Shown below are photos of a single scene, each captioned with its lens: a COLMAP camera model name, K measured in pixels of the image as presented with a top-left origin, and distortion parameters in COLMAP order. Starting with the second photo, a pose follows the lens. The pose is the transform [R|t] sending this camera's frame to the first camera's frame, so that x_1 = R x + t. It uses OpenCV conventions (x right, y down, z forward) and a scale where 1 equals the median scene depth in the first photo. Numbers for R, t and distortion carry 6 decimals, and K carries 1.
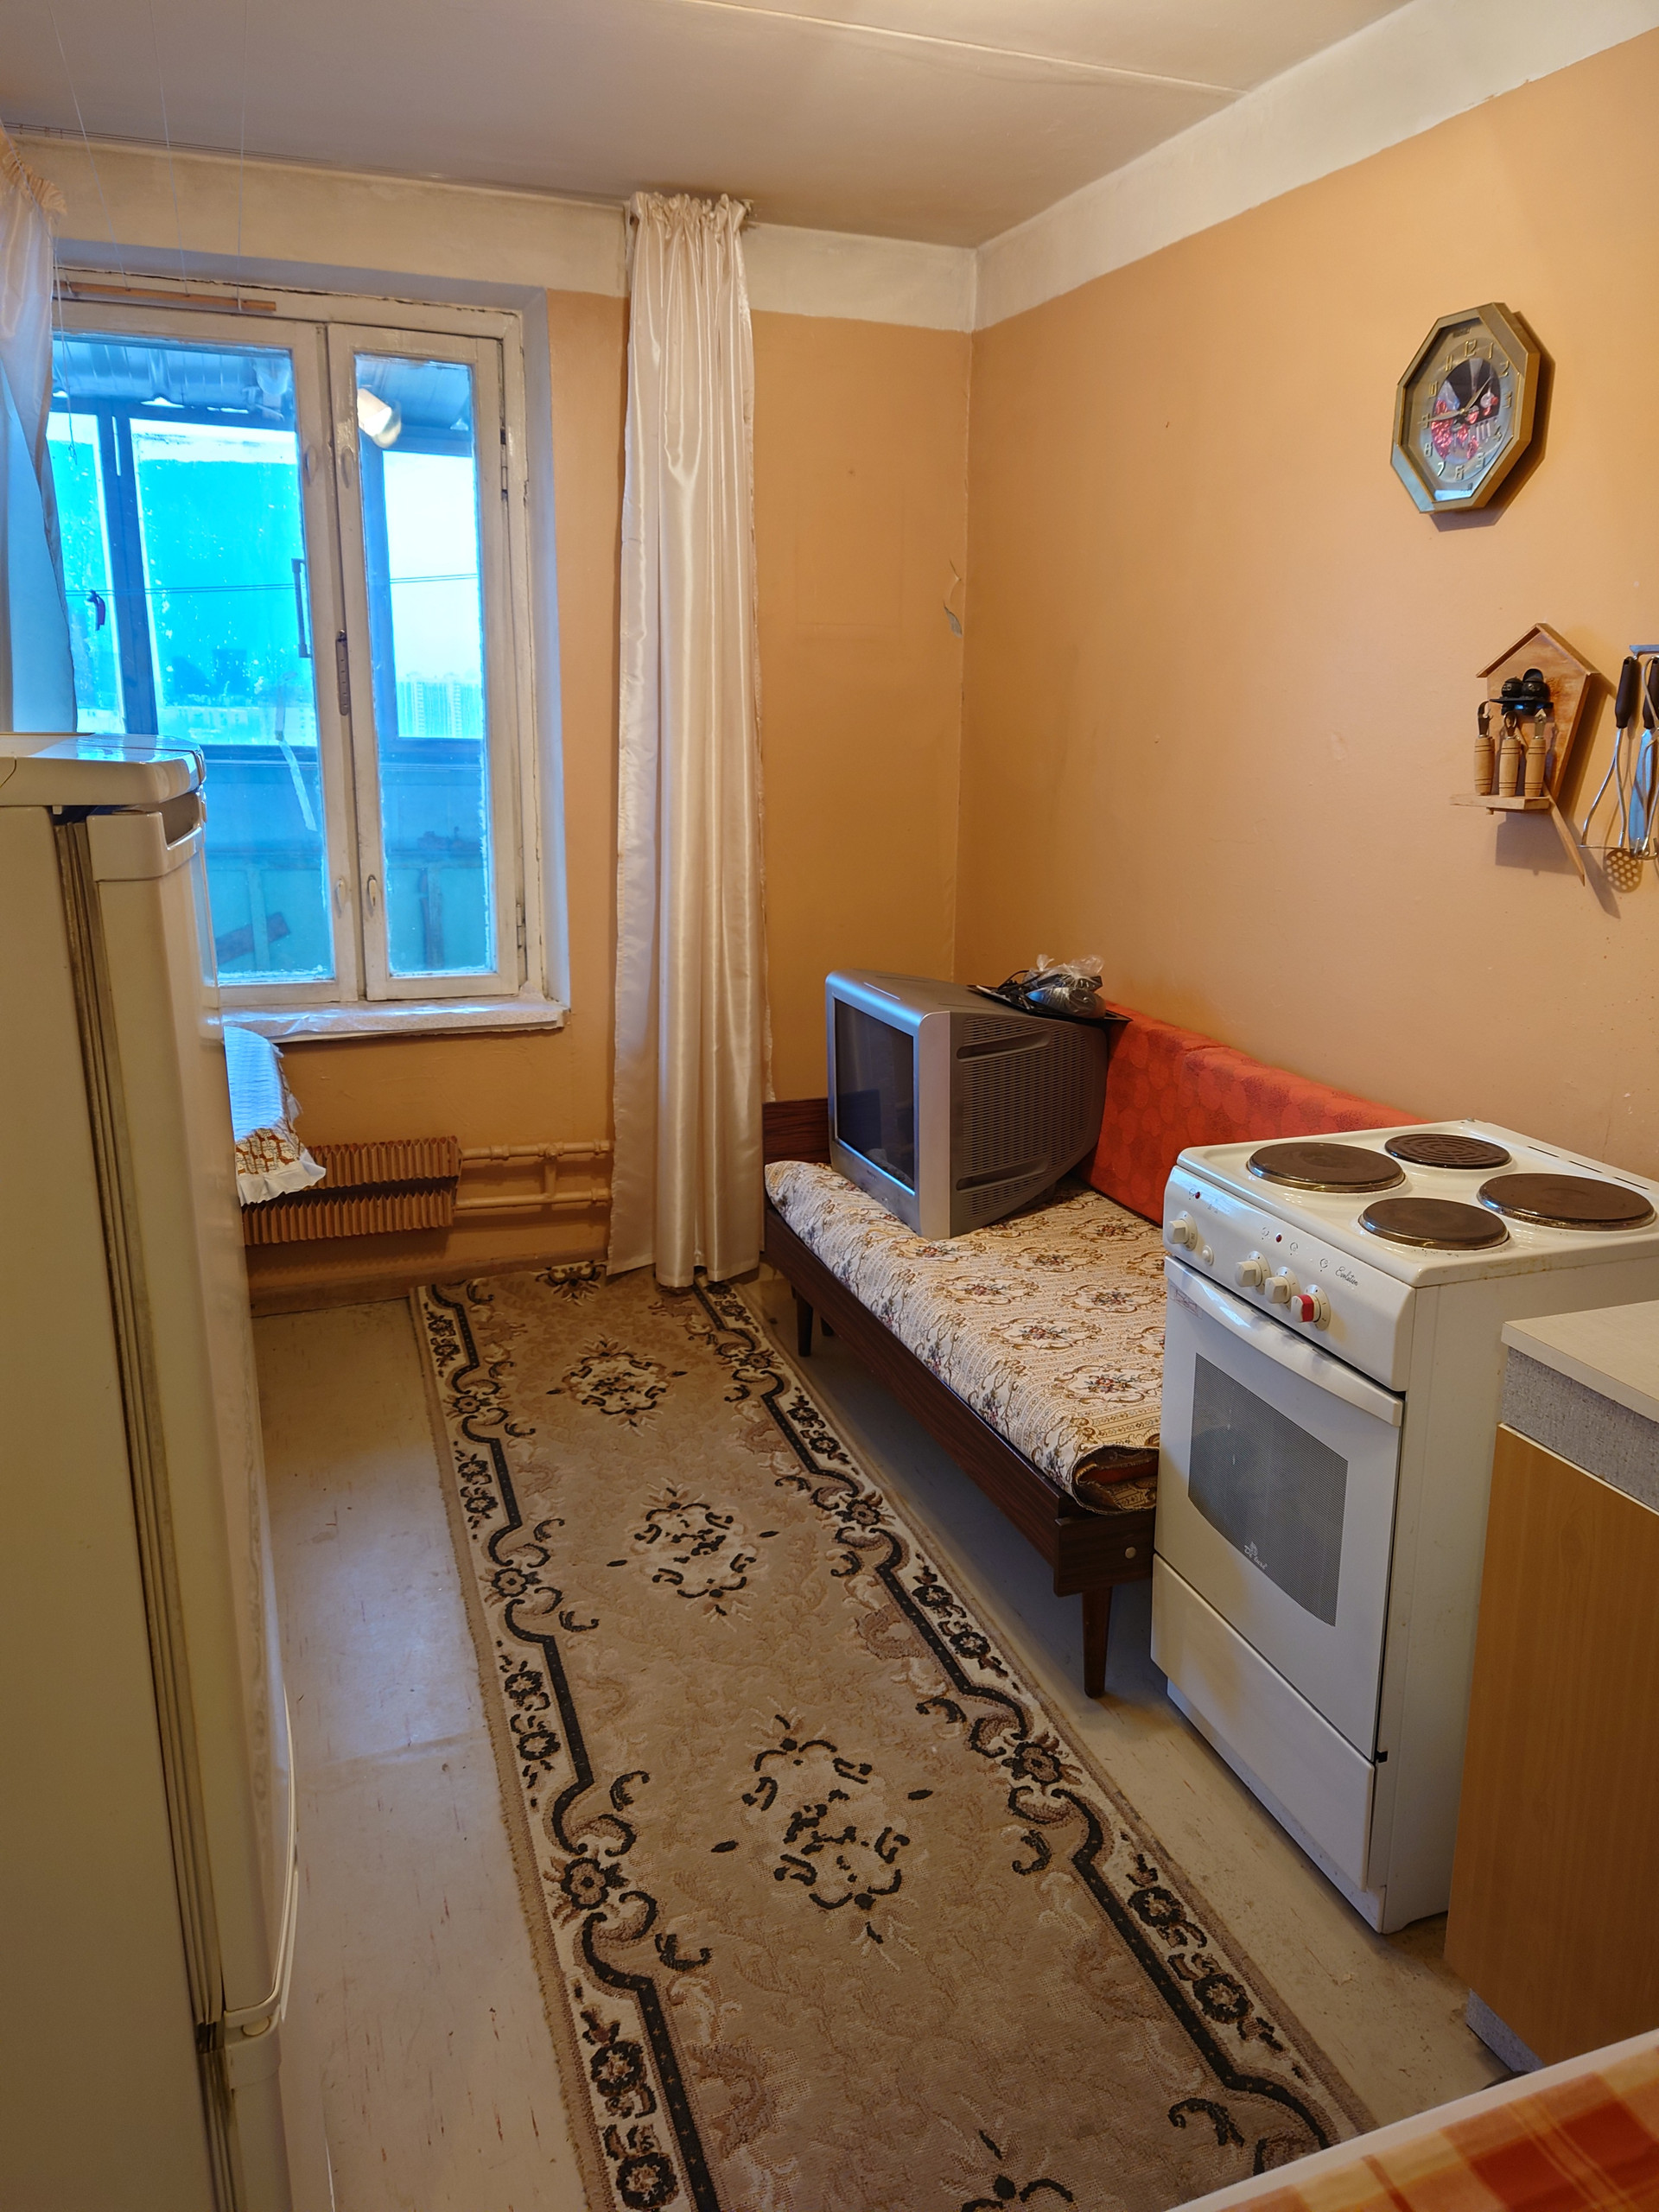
lens RADIAL K [[1563.3, 0, 829.5], [0, 1563.3, 1106.0], [0, 0, 1]] dist [0.073090, -0.083472]
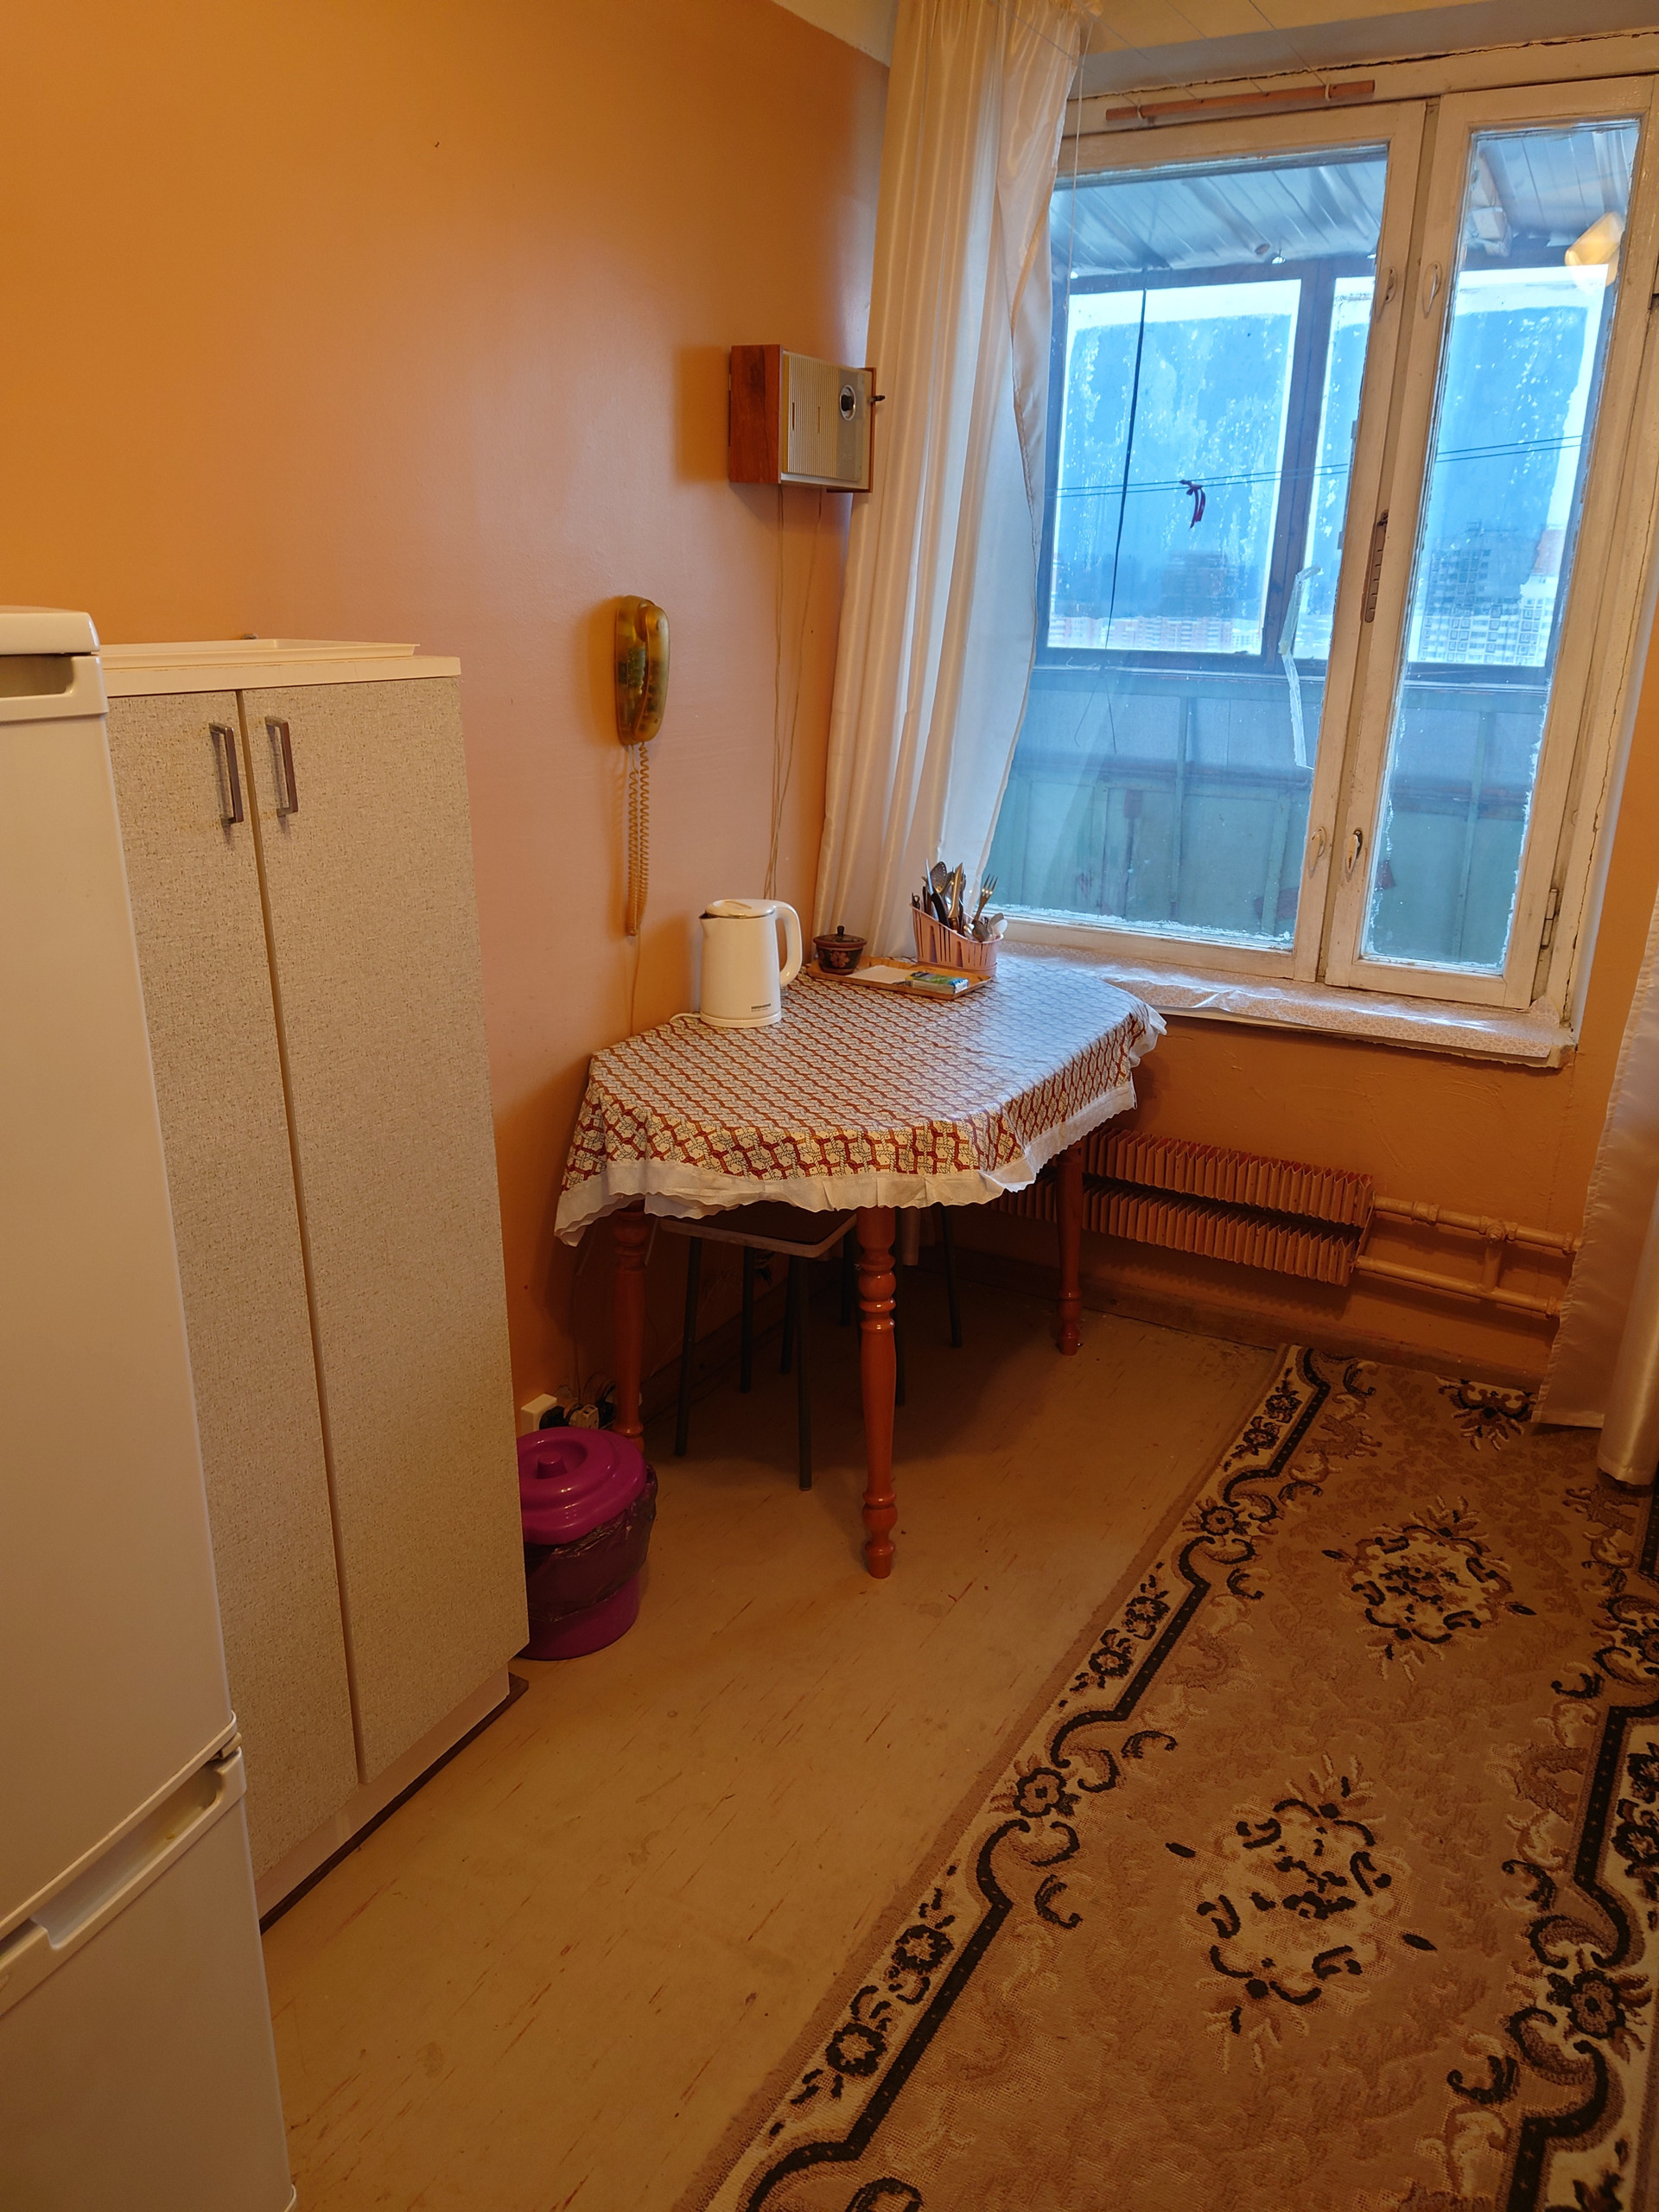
lens RADIAL K [[1563.3, 0, 829.5], [0, 1563.3, 1106.0], [0, 0, 1]] dist [0.073090, -0.083472]
pose [[0.655759, 0.235418, -0.717327, 0.152696], [-0.201135, 0.970277, 0.134562, -0.074309], [0.727684, 0.056039, 0.683619, 0.315052]]
